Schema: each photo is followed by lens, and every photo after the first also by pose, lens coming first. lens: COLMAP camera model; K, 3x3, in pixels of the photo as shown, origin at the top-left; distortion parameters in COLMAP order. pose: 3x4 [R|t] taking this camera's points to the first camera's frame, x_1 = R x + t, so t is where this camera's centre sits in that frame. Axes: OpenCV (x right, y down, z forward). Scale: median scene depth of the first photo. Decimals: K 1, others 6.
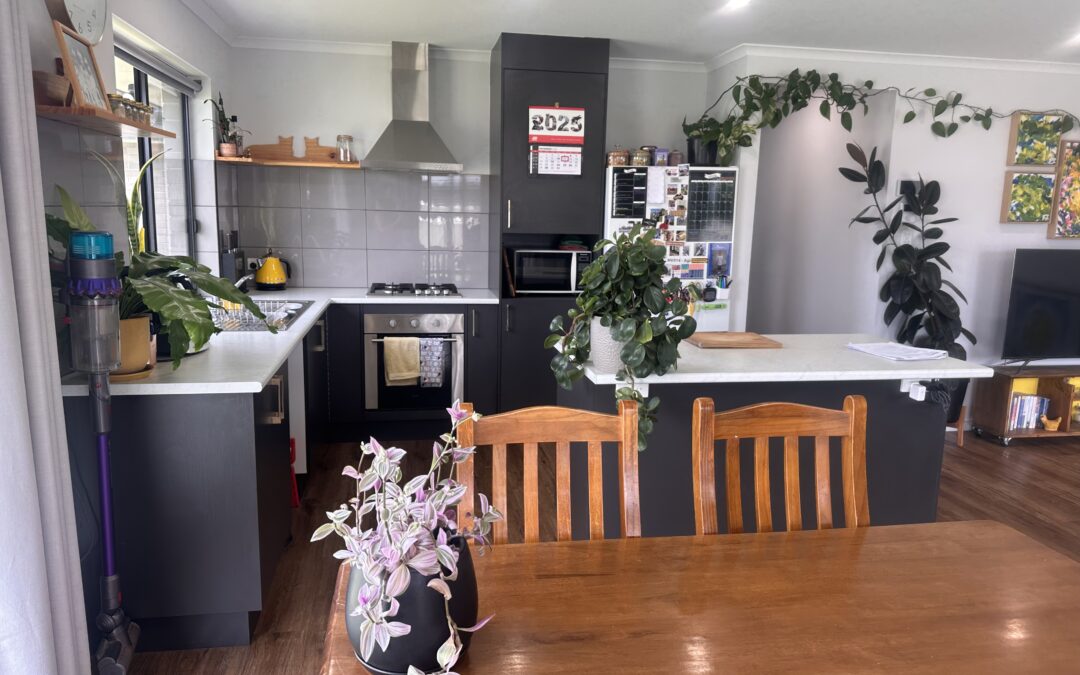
lens RADIAL K [[767.1, 0, 538.7], [0, 767.1, 335.3], [0, 0, 1]] dist [0.068343, -0.055648]
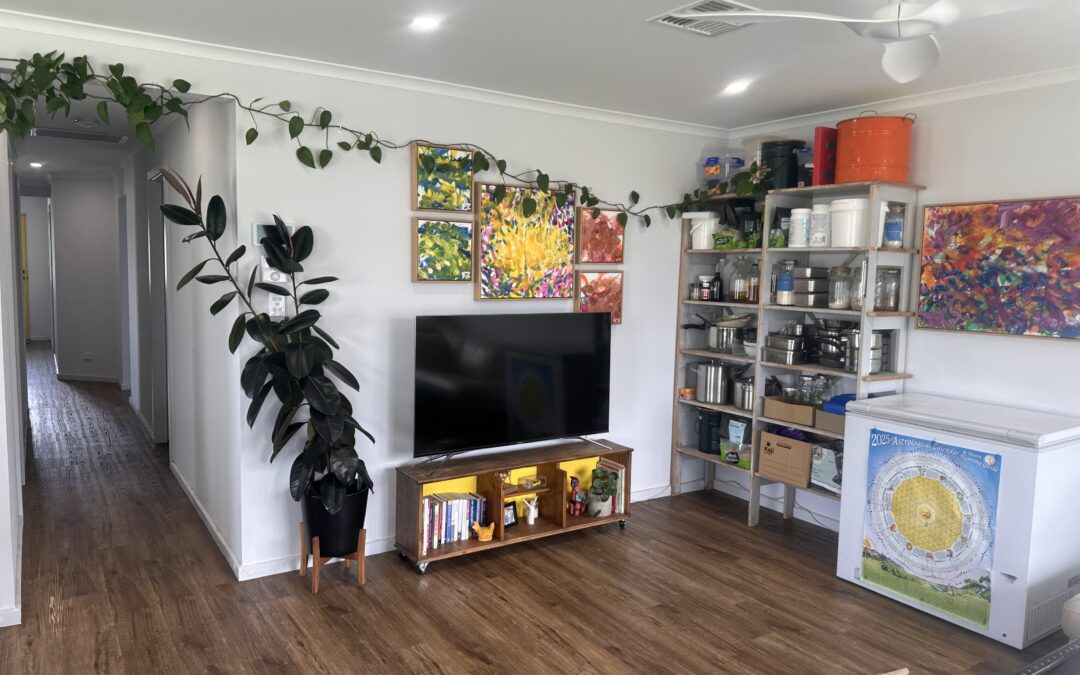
lens RADIAL K [[767.1, 0, 541.2], [0, 767.1, 338.2], [0, 0, 1]] dist [0.068343, -0.055648]
pose [[0.920079, -0.036796, 0.390001, 0.412048], [0.057725, 0.997445, -0.042076, -0.048172], [-0.387457, 0.061226, 0.919853, 0.242997]]
